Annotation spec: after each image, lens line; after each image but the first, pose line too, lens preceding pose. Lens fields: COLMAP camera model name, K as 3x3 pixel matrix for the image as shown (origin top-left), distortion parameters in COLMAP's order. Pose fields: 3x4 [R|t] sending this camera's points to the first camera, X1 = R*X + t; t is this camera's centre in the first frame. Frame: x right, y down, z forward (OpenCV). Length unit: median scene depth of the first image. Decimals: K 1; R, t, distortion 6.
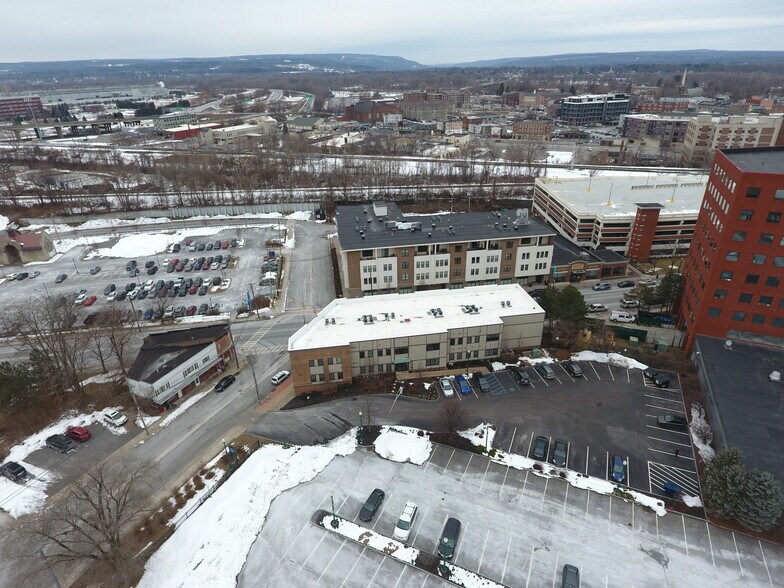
lens RADIAL K [[458.1, 0, 388.9], [0, 458.1, 285.9], [0, 0, 1]] dist [-0.002483, -0.003026]
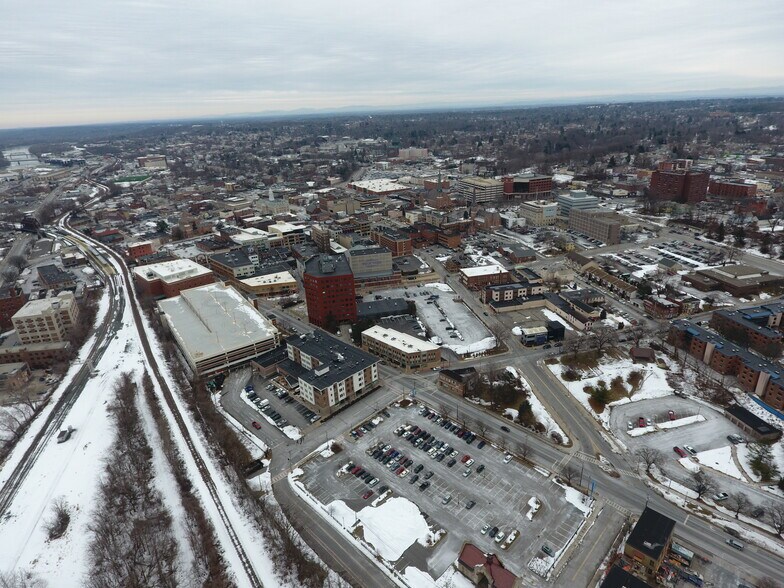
lens RADIAL K [[458.1, 0, 388.9], [0, 458.1, 285.9], [0, 0, 1]] dist [-0.002483, -0.003026]
pose [[-0.591868, -0.253340, 0.765187, -2.682187], [0.392311, 0.738748, 0.548037, -2.383466], [-0.704120, 0.624556, -0.337853, 2.320325]]
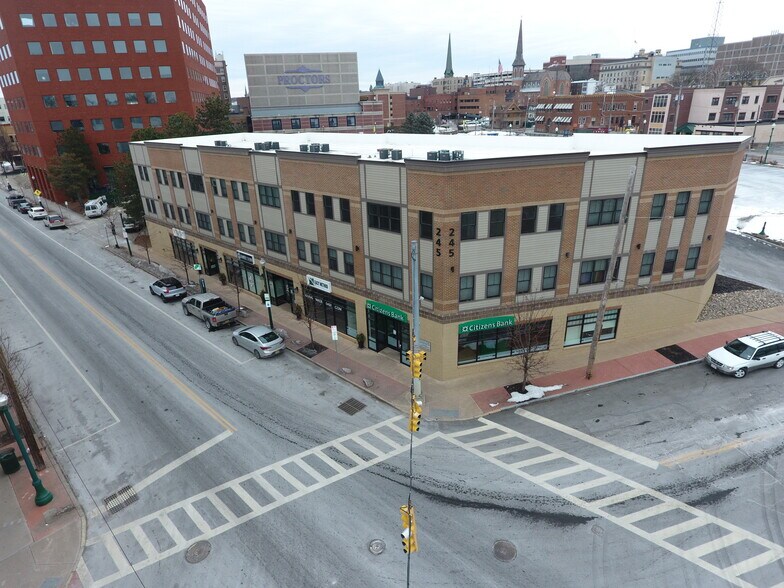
lens RADIAL K [[458.1, 0, 388.9], [0, 458.1, 285.9], [0, 0, 1]] dist [-0.002483, -0.003026]
pose [[-0.613243, -0.254671, 0.747714, -0.367373], [0.382991, 0.732021, 0.563439, -0.079575], [-0.690834, 0.631892, -0.351370, 1.500091]]
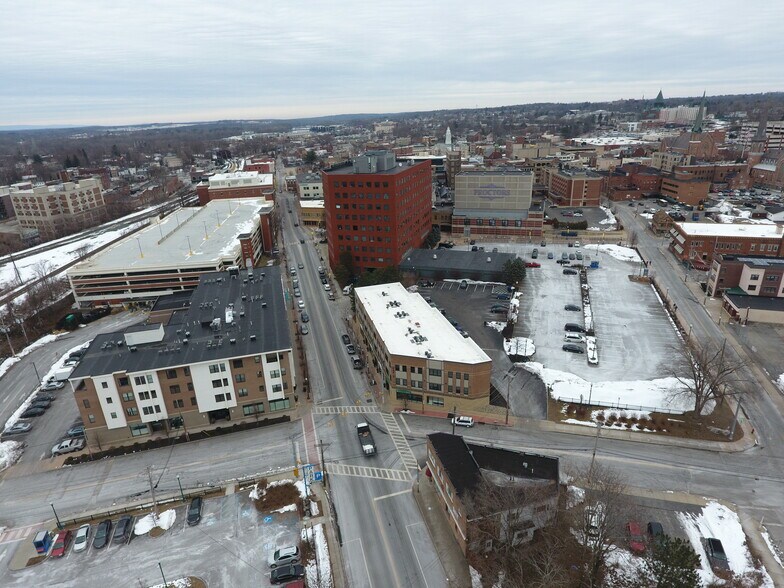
lens RADIAL K [[458.1, 0, 388.9], [0, 458.1, 285.9], [0, 0, 1]] dist [-0.002483, -0.003026]
pose [[-0.099127, -0.328612, 0.939249, -1.298742], [0.467042, 0.818107, 0.335520, -0.549929], [-0.878661, 0.471928, 0.072379, 1.146420]]
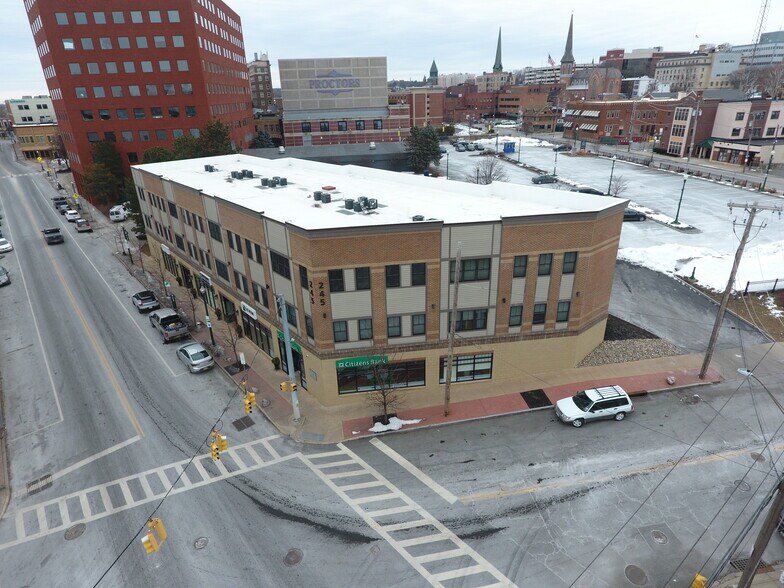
lens RADIAL K [[458.1, 0, 388.9], [0, 458.1, 285.9], [0, 0, 1]] dist [-0.002483, -0.003026]
pose [[-0.517609, -0.298796, 0.801750, -0.472861], [0.404671, 0.740123, 0.537084, -0.089375], [-0.753872, 0.602444, -0.262180, 1.394920]]
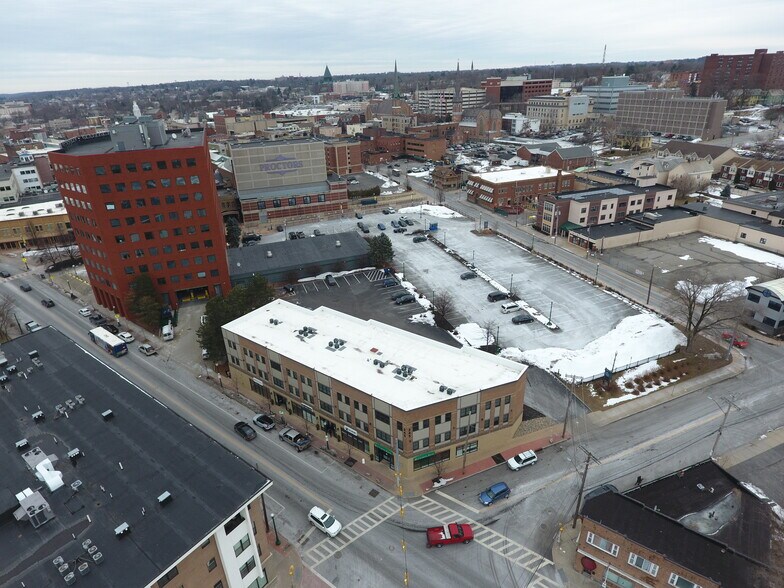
lens RADIAL K [[458.1, 0, 388.9], [0, 458.1, 285.9], [0, 0, 1]] dist [-0.002483, -0.003026]
pose [[-0.694405, -0.256064, 0.672483, -0.621268], [0.355719, 0.690216, 0.630131, -0.635609], [-0.625513, 0.676781, -0.388203, 1.509681]]
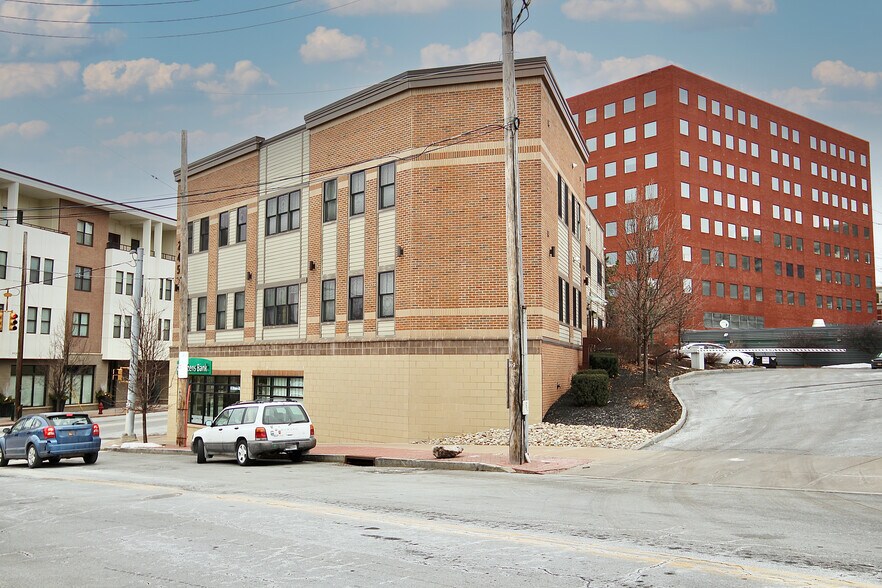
lens RADIAL K [[824.3, 0, 441.0], [0, 824.3, 294.0], [0, 0, 1]] dist [-0.001046, -0.000949]
pose [[0.428878, 0.095914, 0.898256, -0.532284], [0.380857, 0.882459, -0.276070, 0.307910], [-0.819153, 0.460507, 0.341937, 1.052658]]
